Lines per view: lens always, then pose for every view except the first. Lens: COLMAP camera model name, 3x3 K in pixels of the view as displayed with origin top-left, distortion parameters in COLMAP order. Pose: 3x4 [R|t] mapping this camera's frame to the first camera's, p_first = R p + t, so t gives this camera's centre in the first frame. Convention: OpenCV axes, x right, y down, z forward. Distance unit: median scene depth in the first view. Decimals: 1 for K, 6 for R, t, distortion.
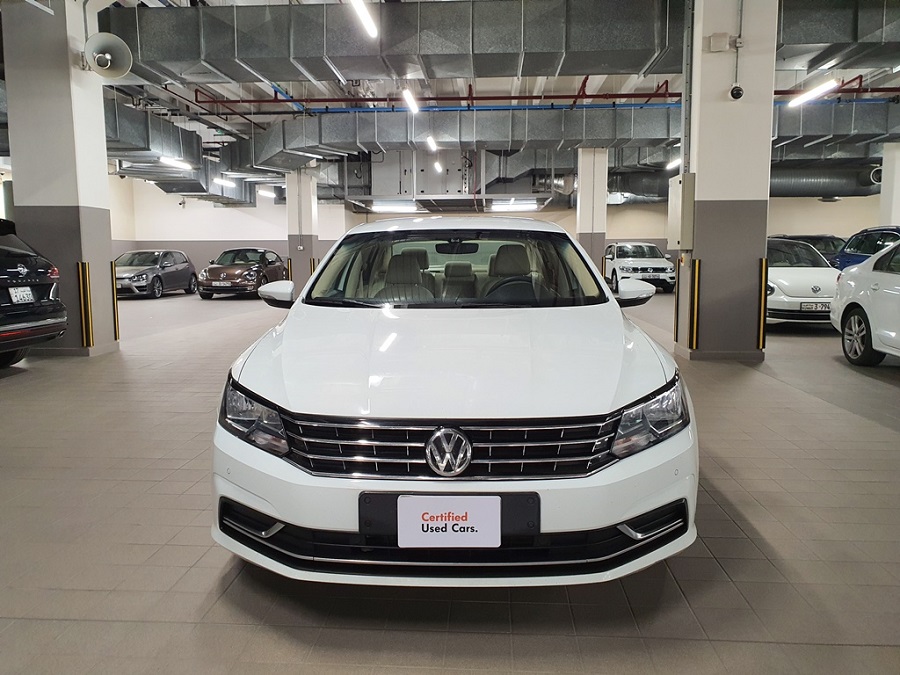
lens RADIAL K [[709.9, 0, 445.0], [0, 709.9, 334.2], [0, 0, 1]] dist [0.001980, 0.009000]
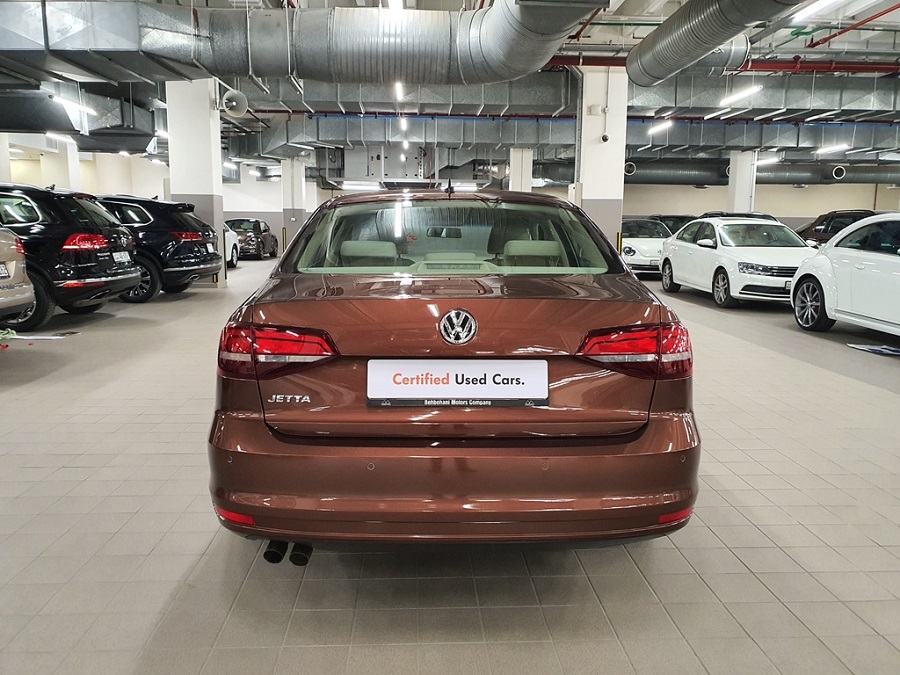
lens RADIAL K [[709.9, 0, 449.2], [0, 709.9, 330.5], [0, 0, 1]] dist [0.001980, 0.009000]
pose [[0.993761, -0.003199, 0.111484, -0.082012], [-0.000853, 0.999341, 0.036277, 0.035213], [-0.111526, -0.036146, 0.993104, -0.343079]]
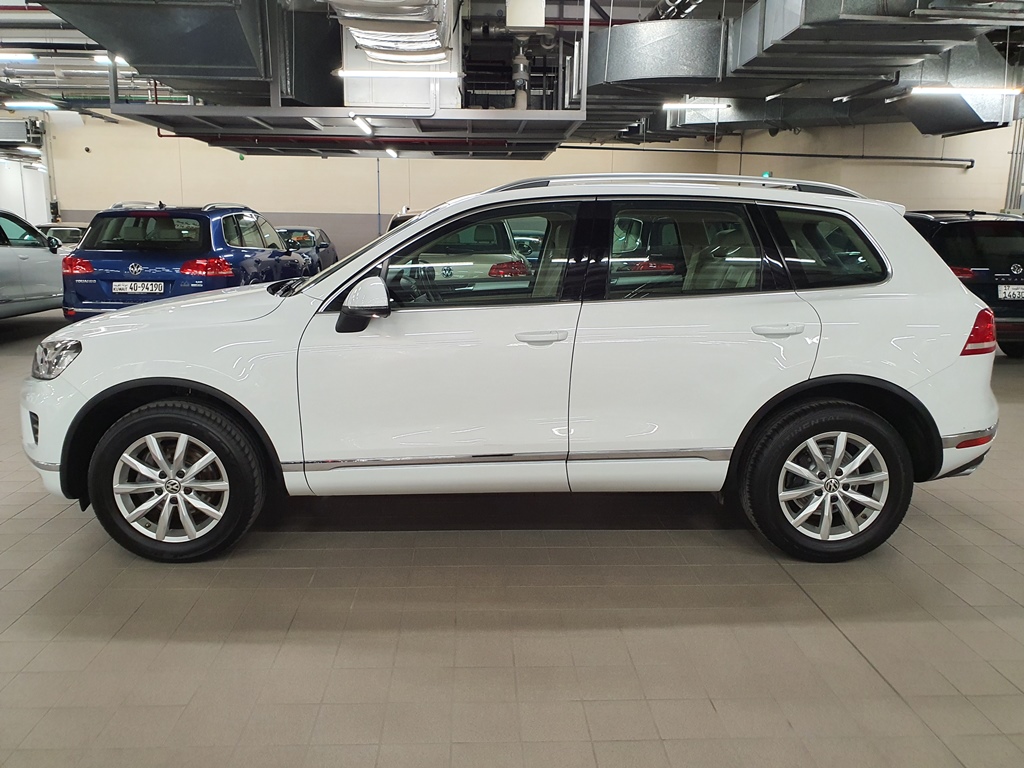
lens RADIAL K [[807.7, 0, 513.7], [0, 807.7, 376.3], [0, 0, 1]] dist [0.001980, 0.009000]
pose [[0.121818, 0.182666, -0.975599, 0.230472], [-0.115125, 0.978886, 0.168906, -0.019586], [0.985853, 0.091740, 0.140275, 0.026915]]
